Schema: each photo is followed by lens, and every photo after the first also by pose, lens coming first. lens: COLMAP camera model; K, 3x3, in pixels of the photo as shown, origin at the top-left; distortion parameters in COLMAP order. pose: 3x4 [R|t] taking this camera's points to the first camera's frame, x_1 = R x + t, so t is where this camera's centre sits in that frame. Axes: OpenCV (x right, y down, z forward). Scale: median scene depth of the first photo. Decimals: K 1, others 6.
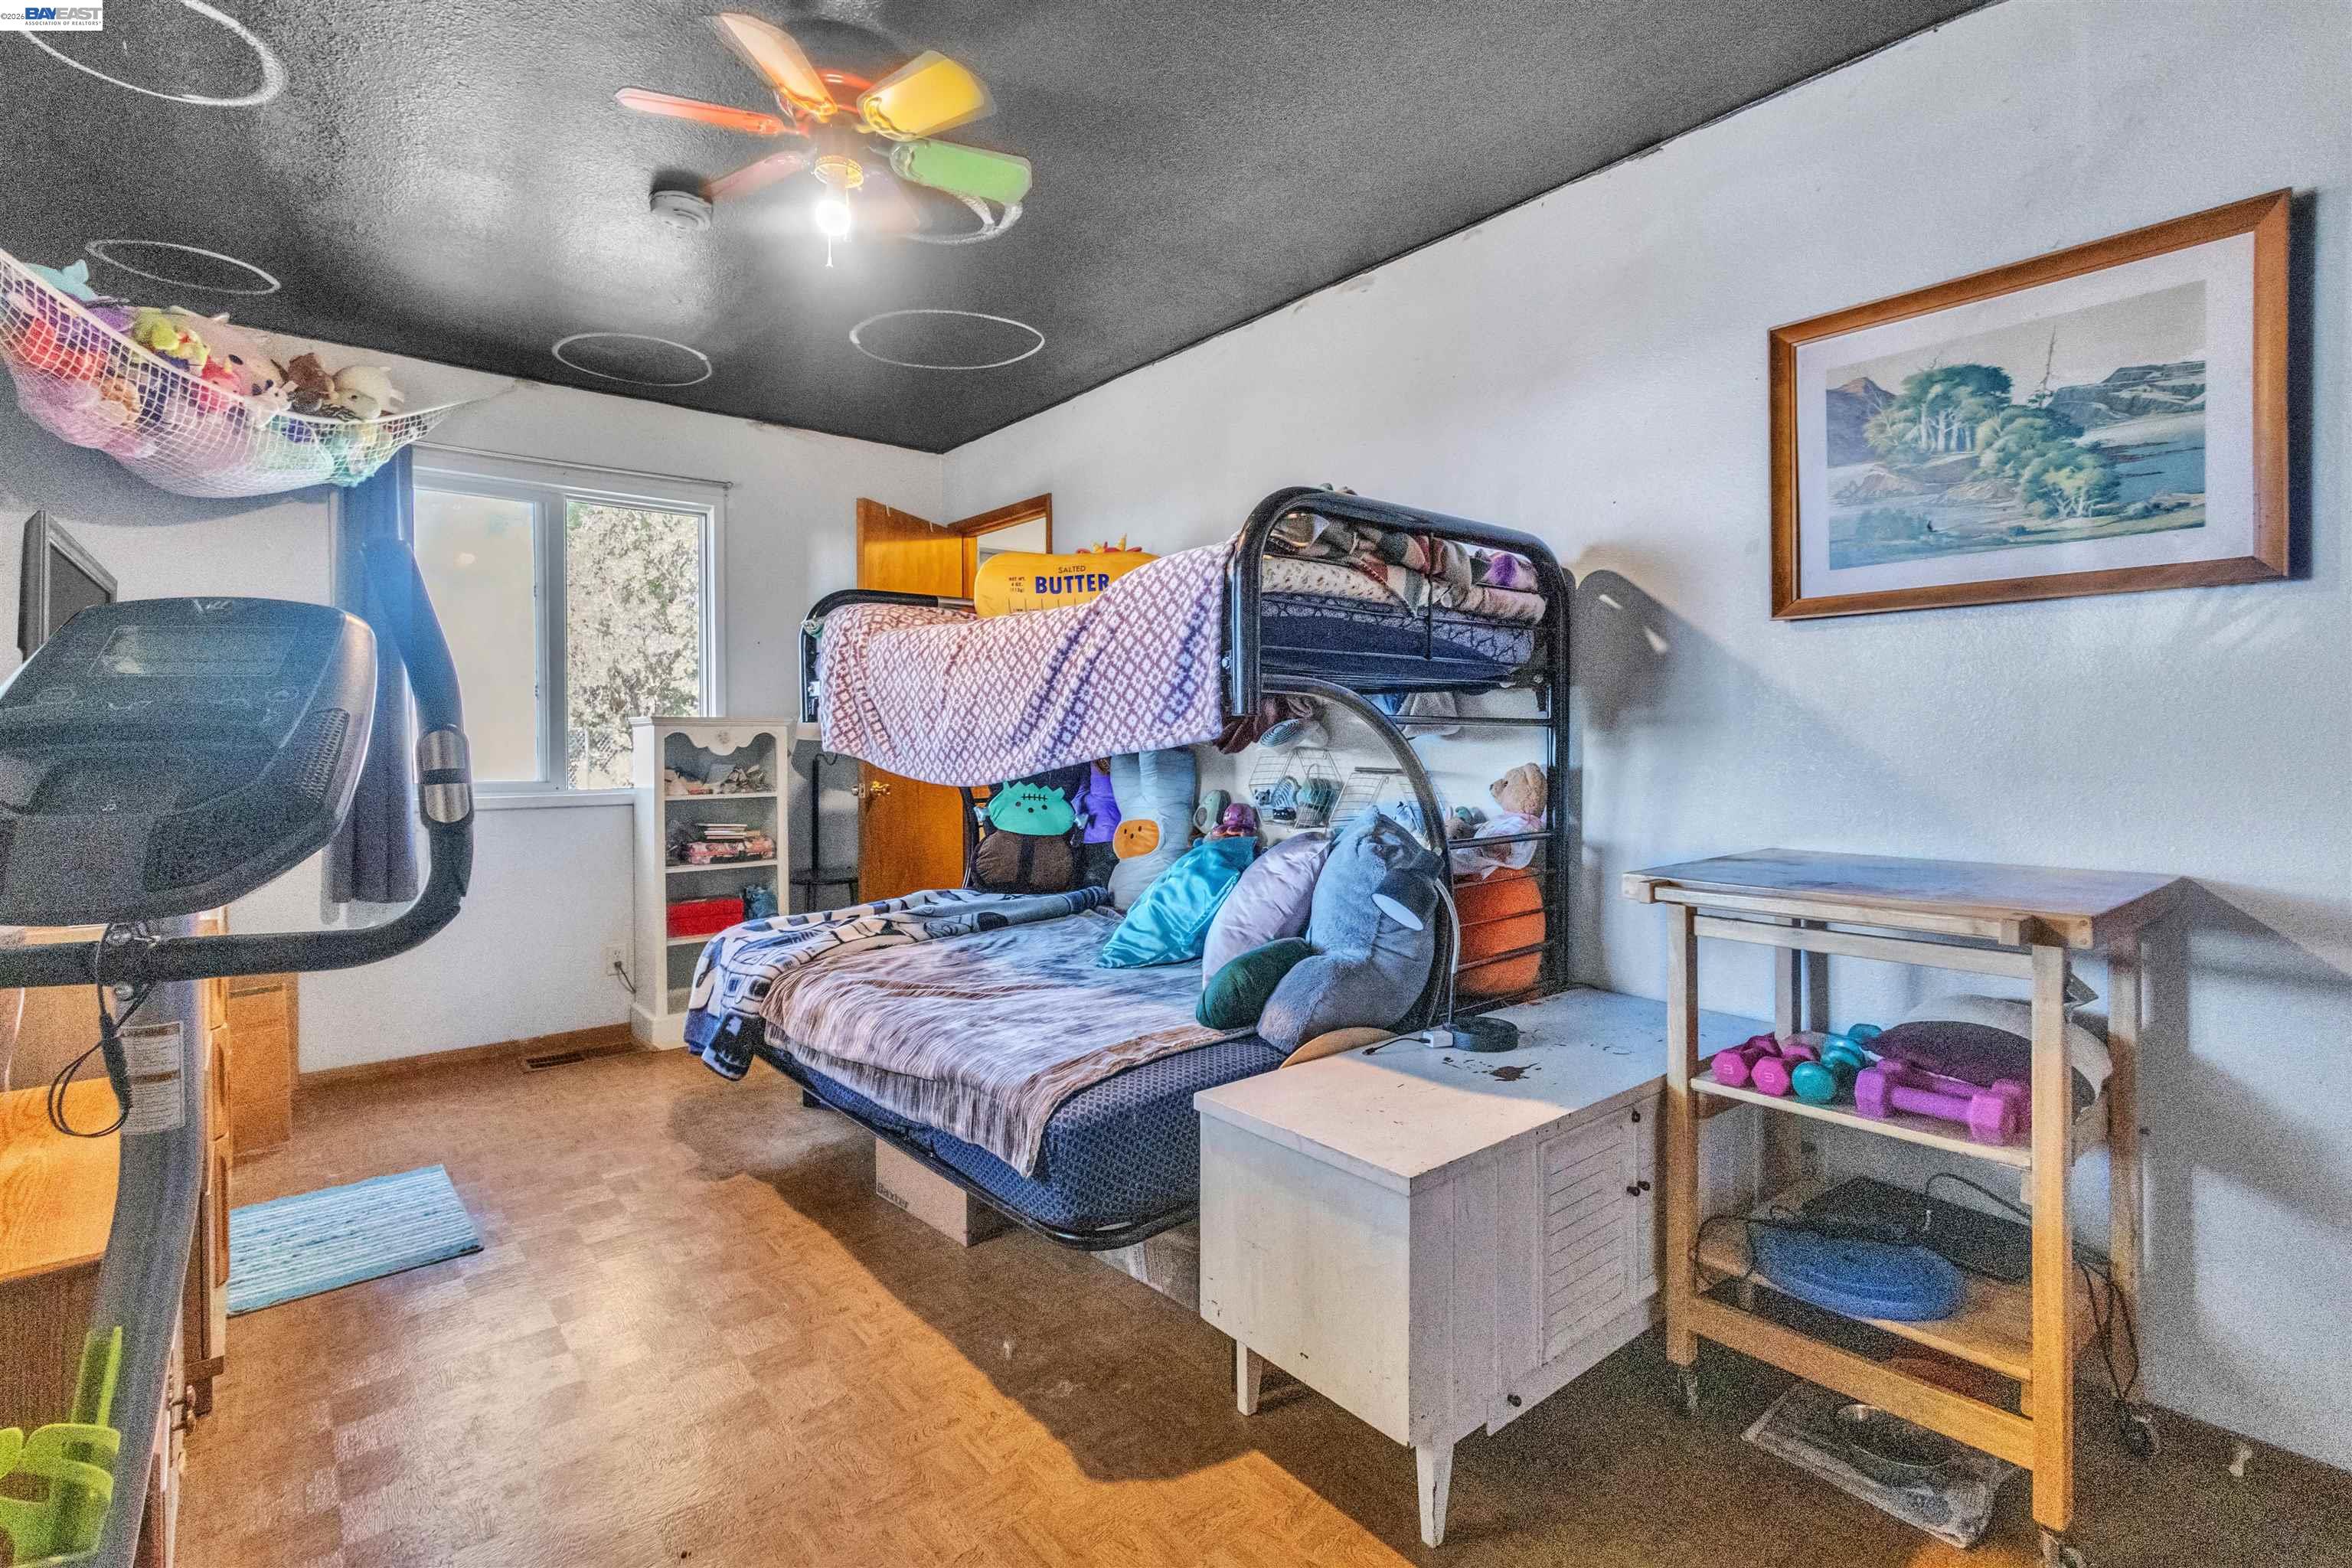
lens RADIAL K [[1091.2, 0, 1178.0], [0, 1091.2, 740.4], [0, 0, 1]] dist [0.002198, 0.000147]
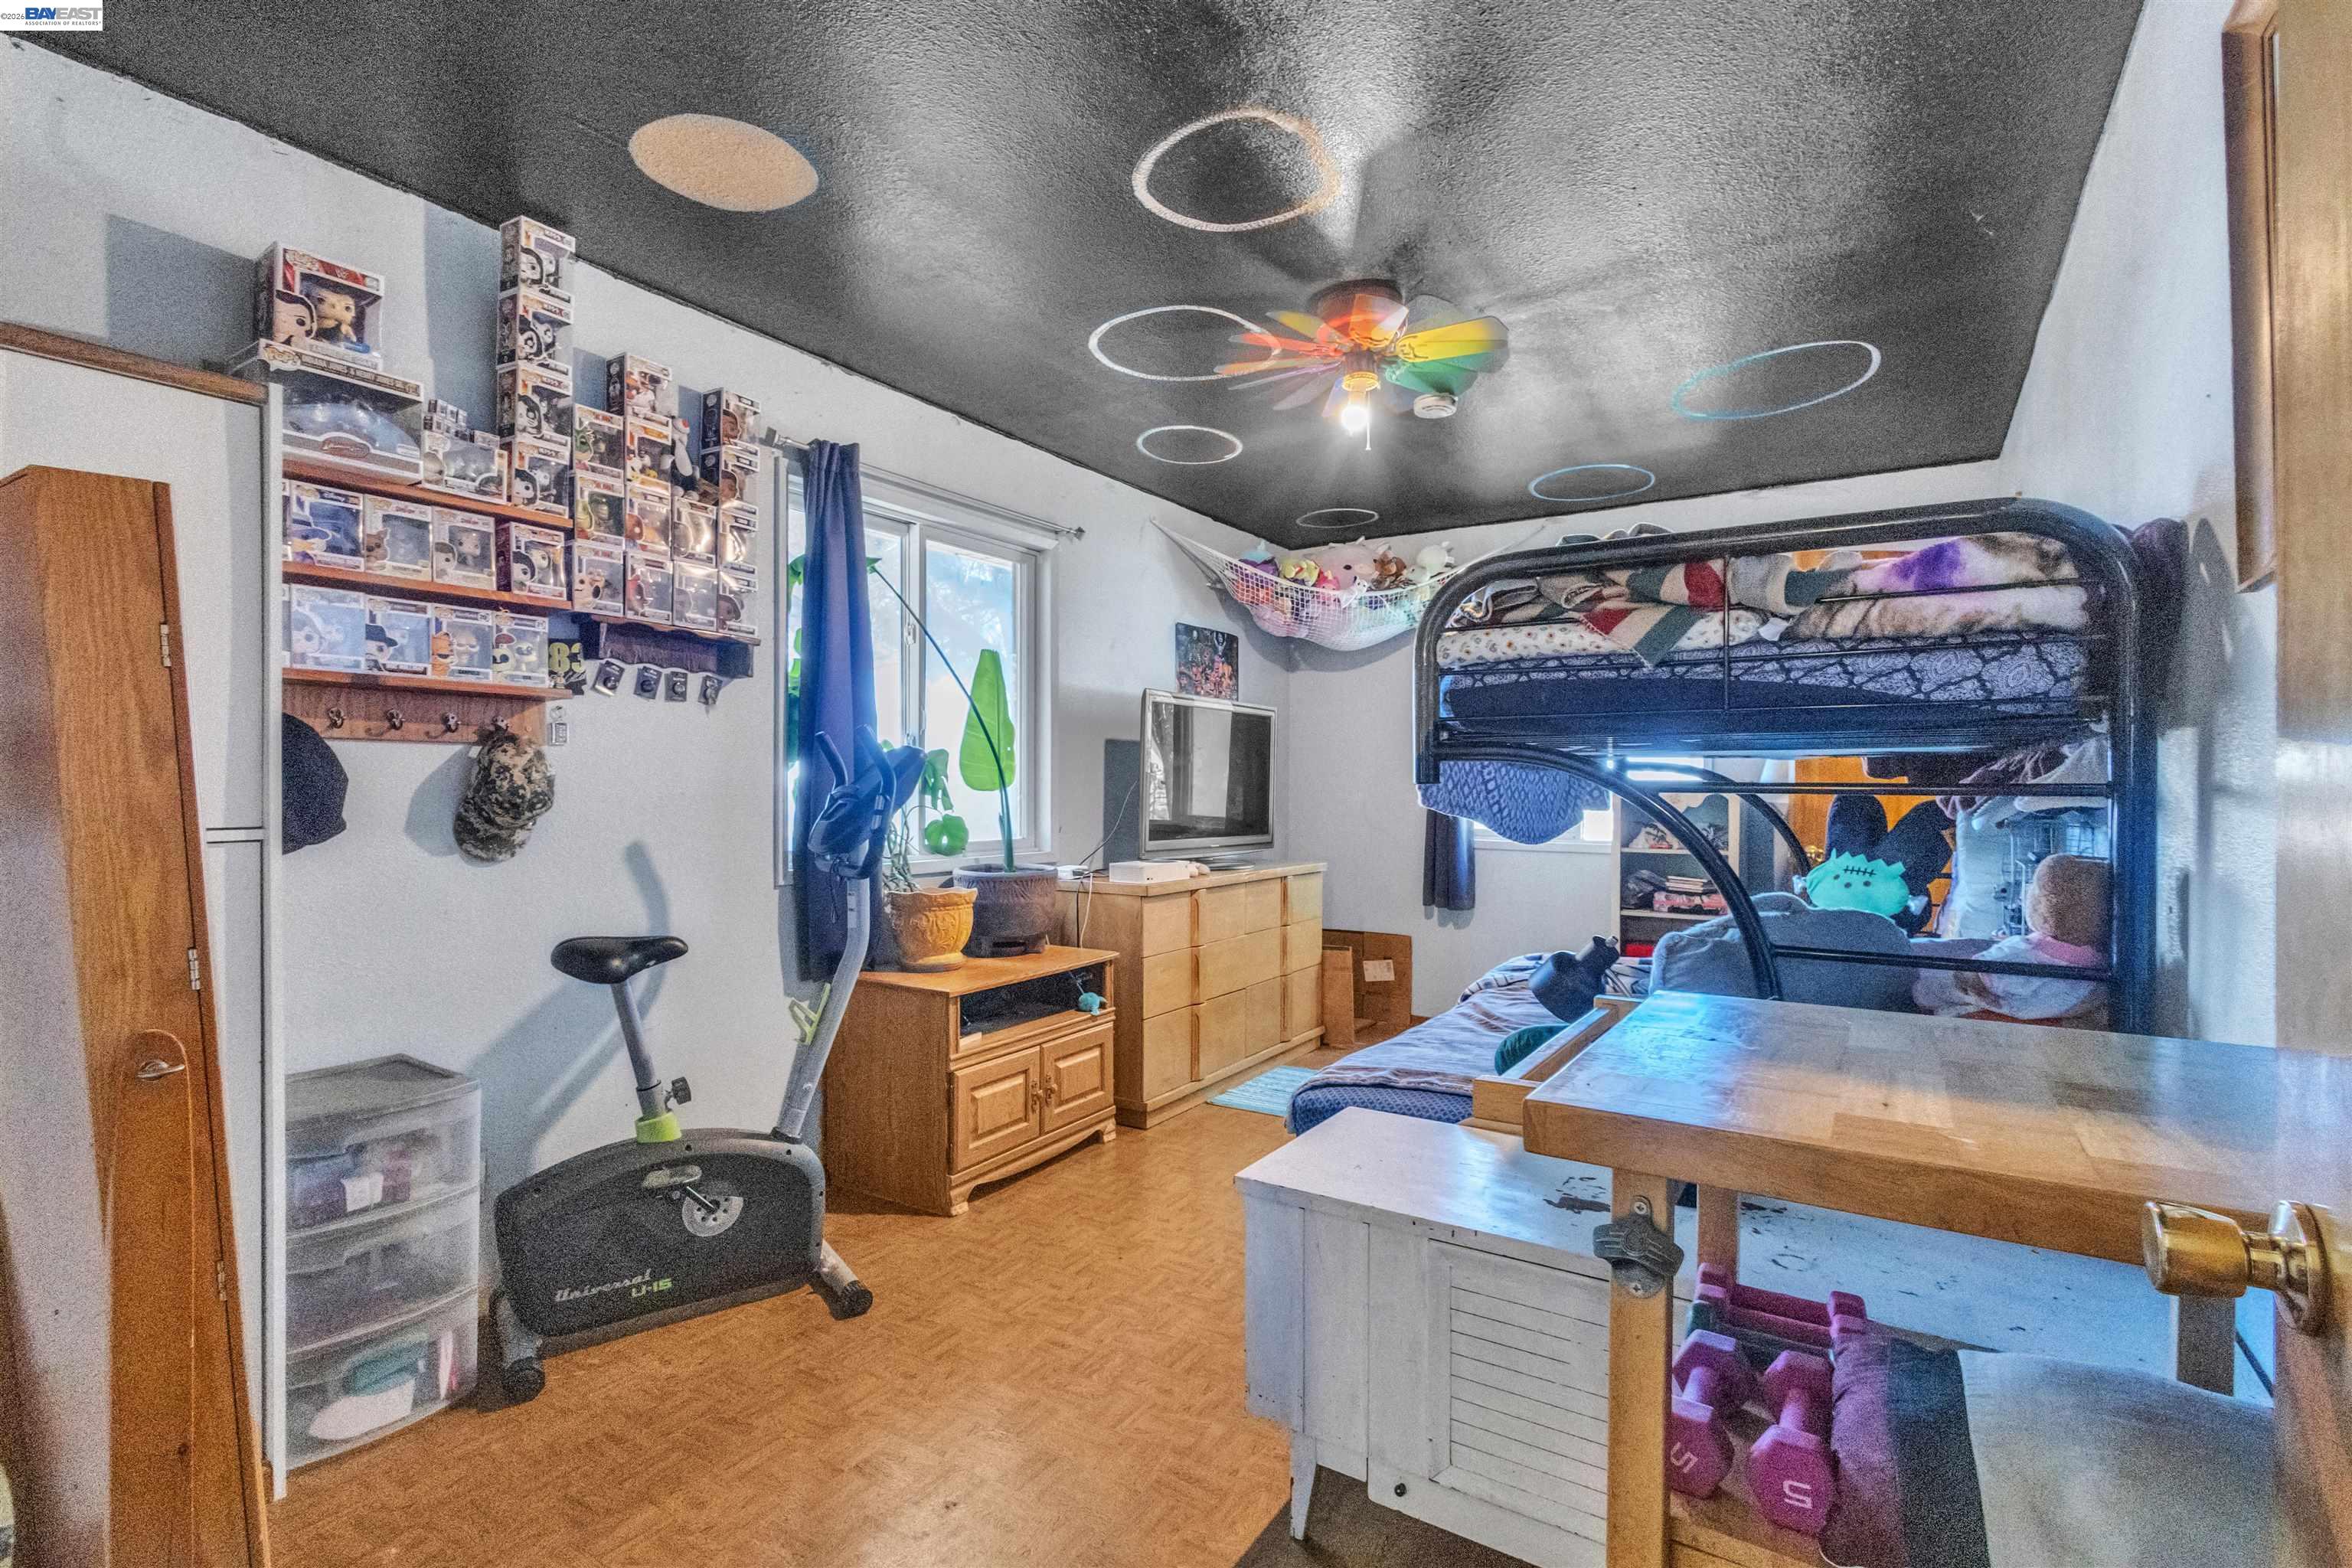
lens RADIAL K [[1083.8, 0, 1224.9], [0, 1083.8, 794.1], [0, 0, 1]] dist [0.006082, 0.000366]
pose [[0.330323, 0.008040, -0.943834, 0.772486], [-0.011286, 0.999926, 0.004567, -0.011728], [0.943800, 0.009143, 0.330389, 0.349774]]
